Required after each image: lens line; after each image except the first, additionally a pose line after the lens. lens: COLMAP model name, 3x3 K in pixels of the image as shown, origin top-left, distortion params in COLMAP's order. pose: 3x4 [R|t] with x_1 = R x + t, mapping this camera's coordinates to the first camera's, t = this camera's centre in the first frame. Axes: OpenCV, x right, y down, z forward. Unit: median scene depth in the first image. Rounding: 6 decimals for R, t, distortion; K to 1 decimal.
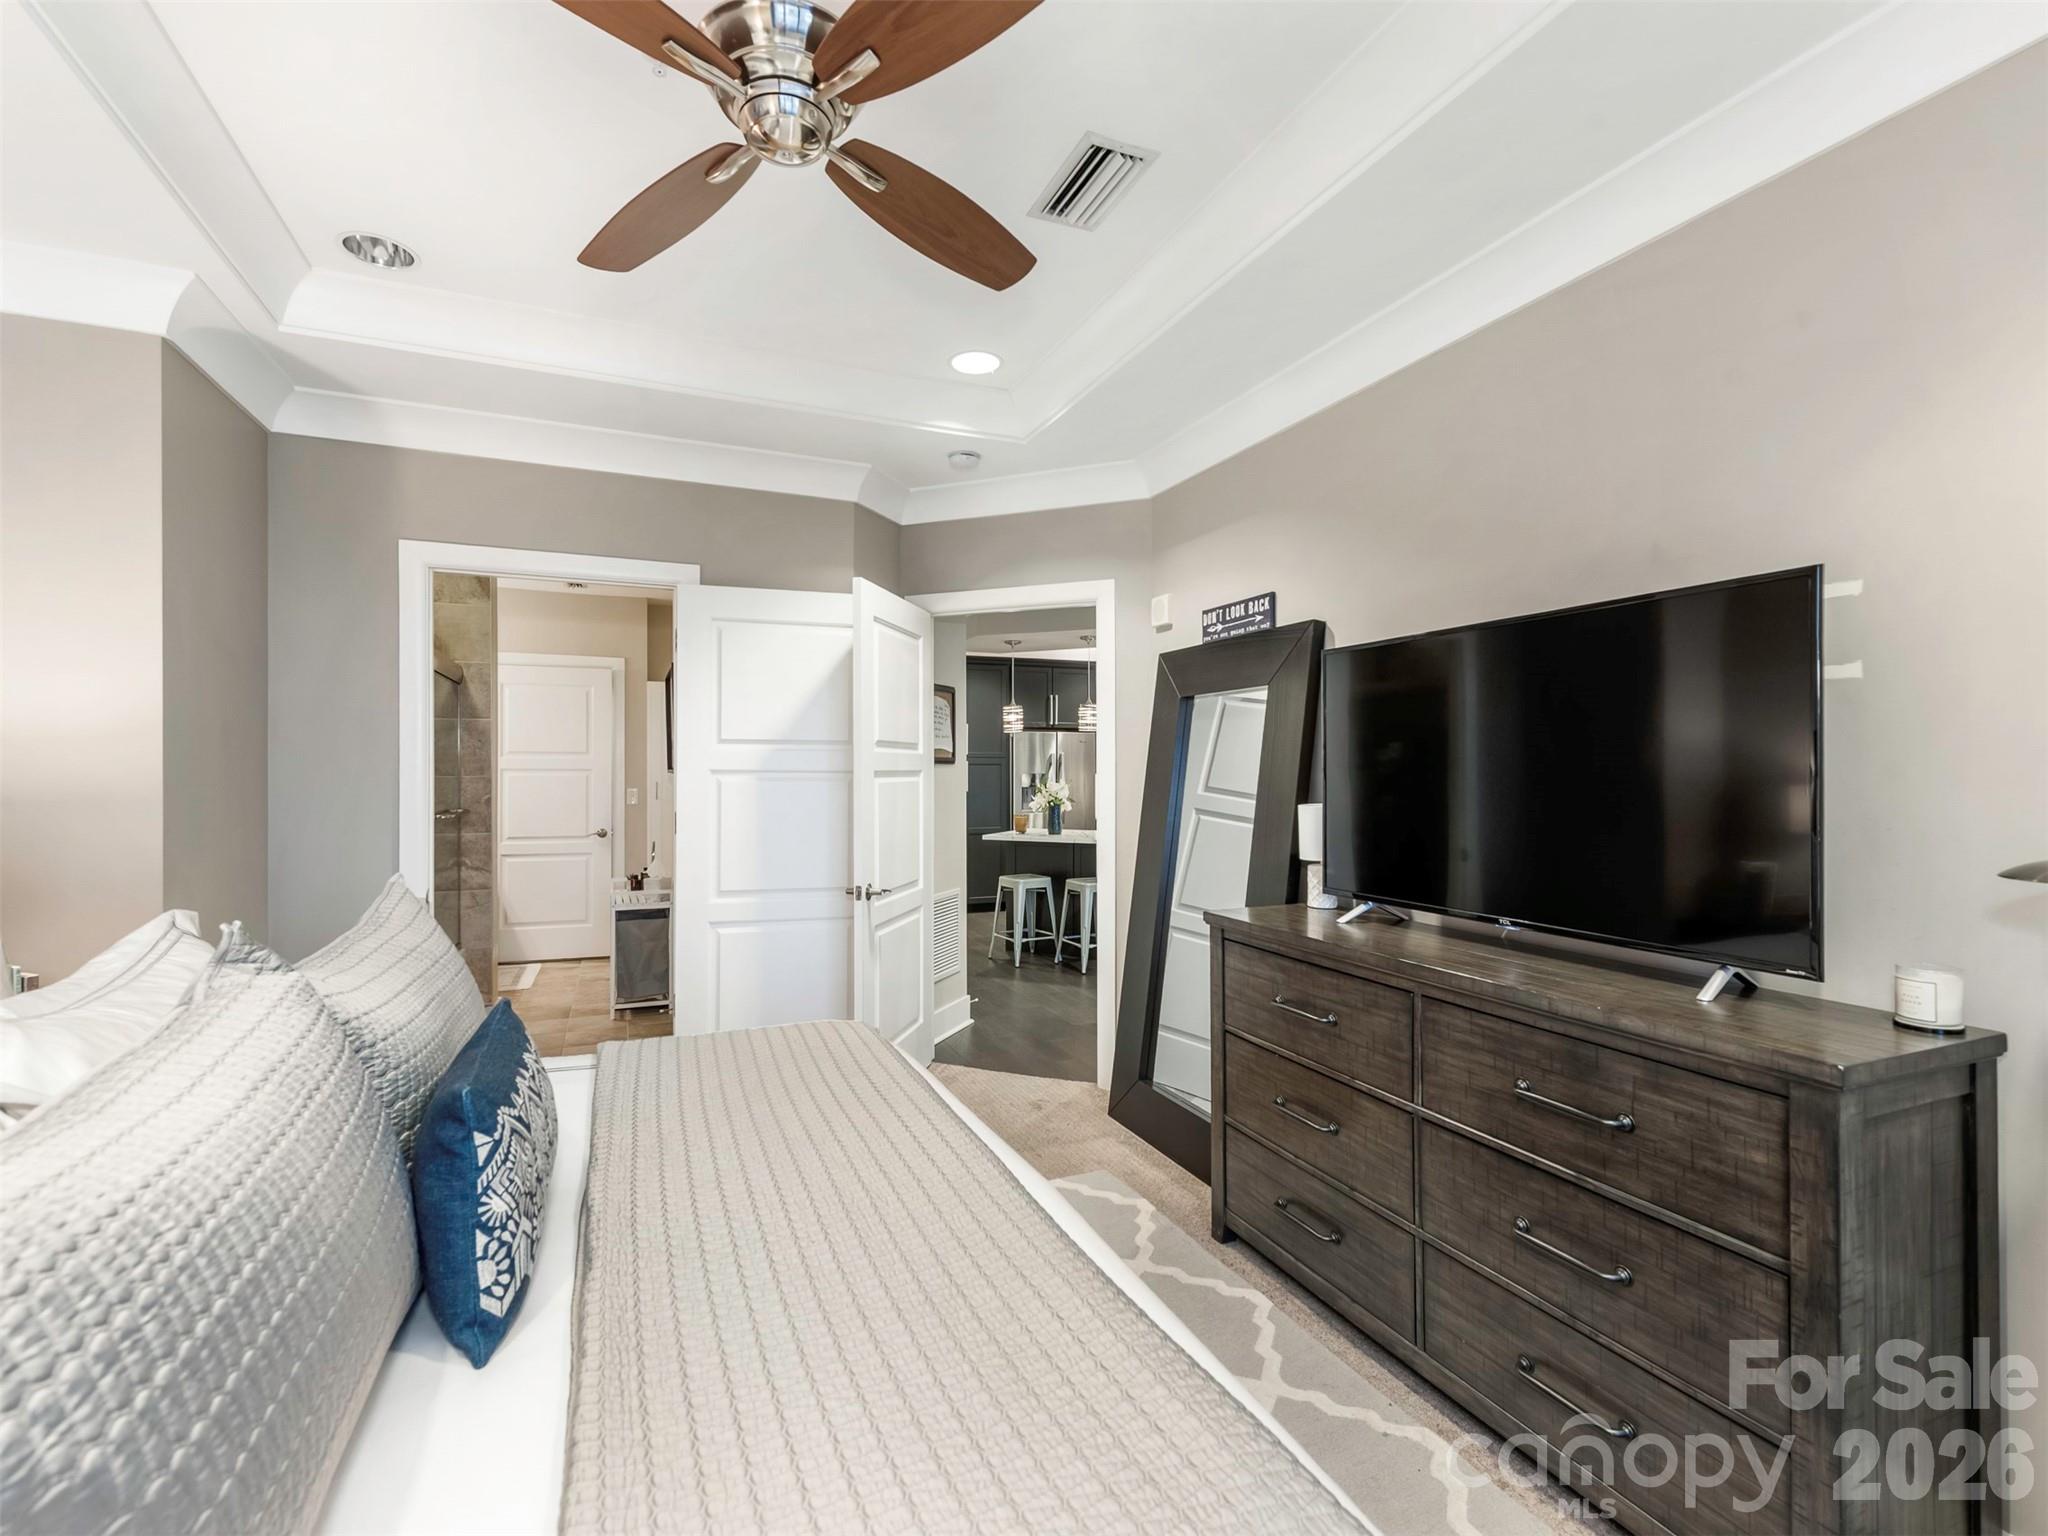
lens RADIAL K [[947.5, 0, 1025.2], [0, 947.5, 765.4], [0, 0, 1]] dist [-0.016233, -0.000611]
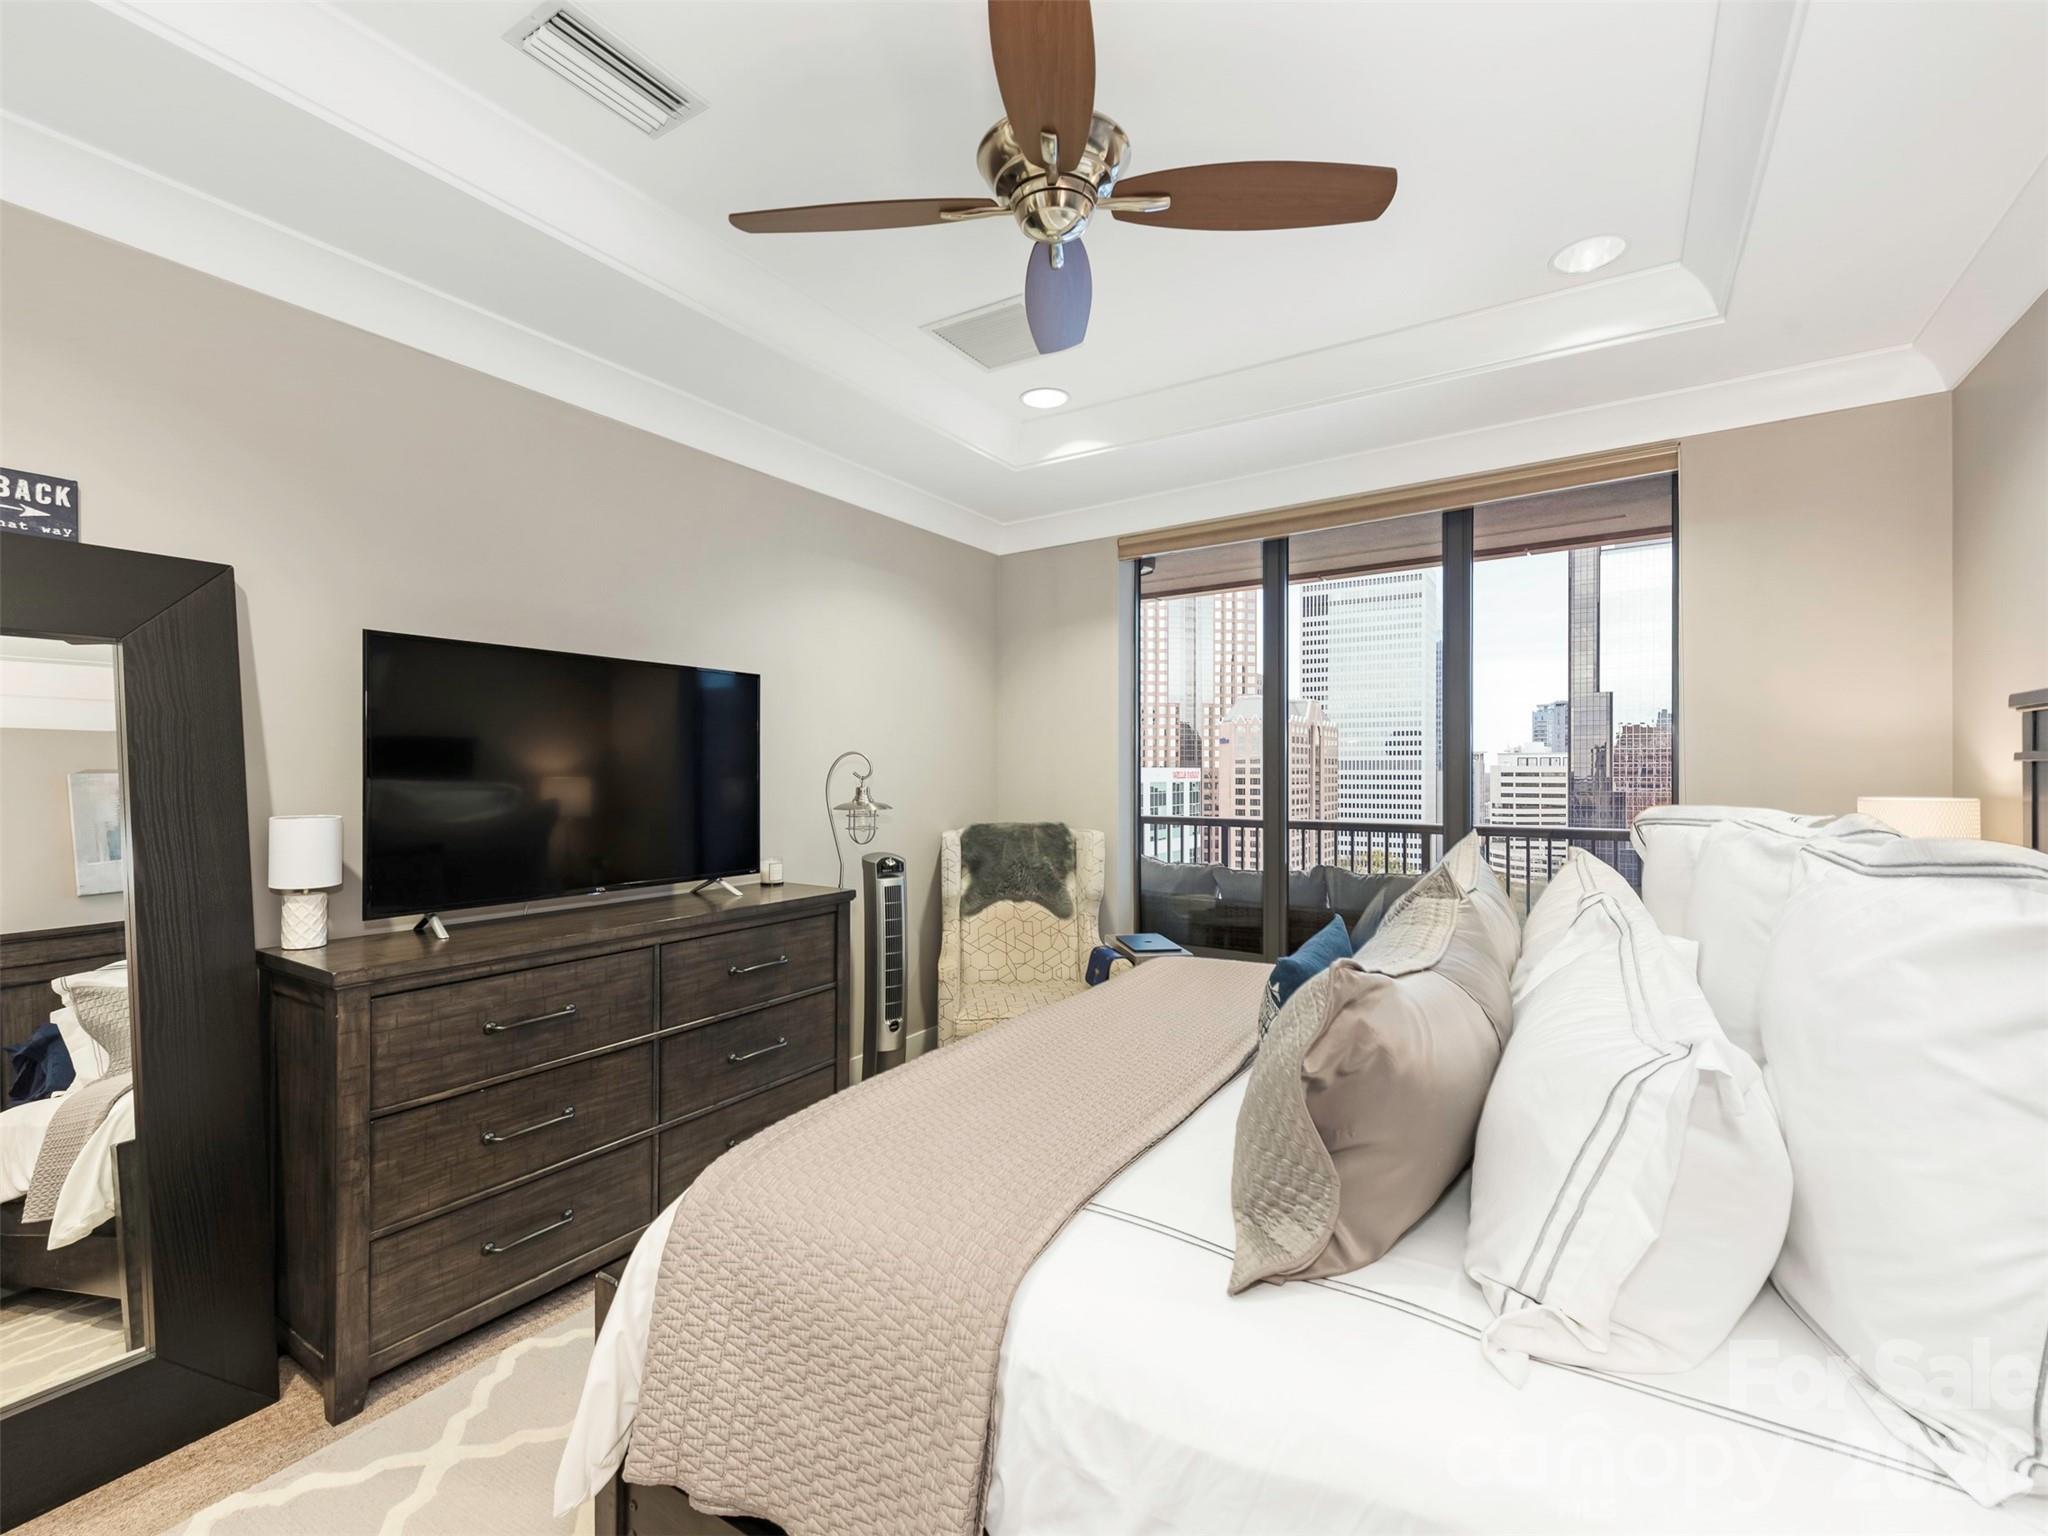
lens RADIAL K [[947.5, 0, 1037.2], [0, 947.5, 768.9], [0, 0, 1]] dist [-0.016233, -0.000611]
pose [[-0.603320, 0.001492, 0.797498, -0.753062], [-0.004209, 0.999978, -0.005056, 0.003293], [-0.797488, -0.006407, -0.603301, 1.102563]]
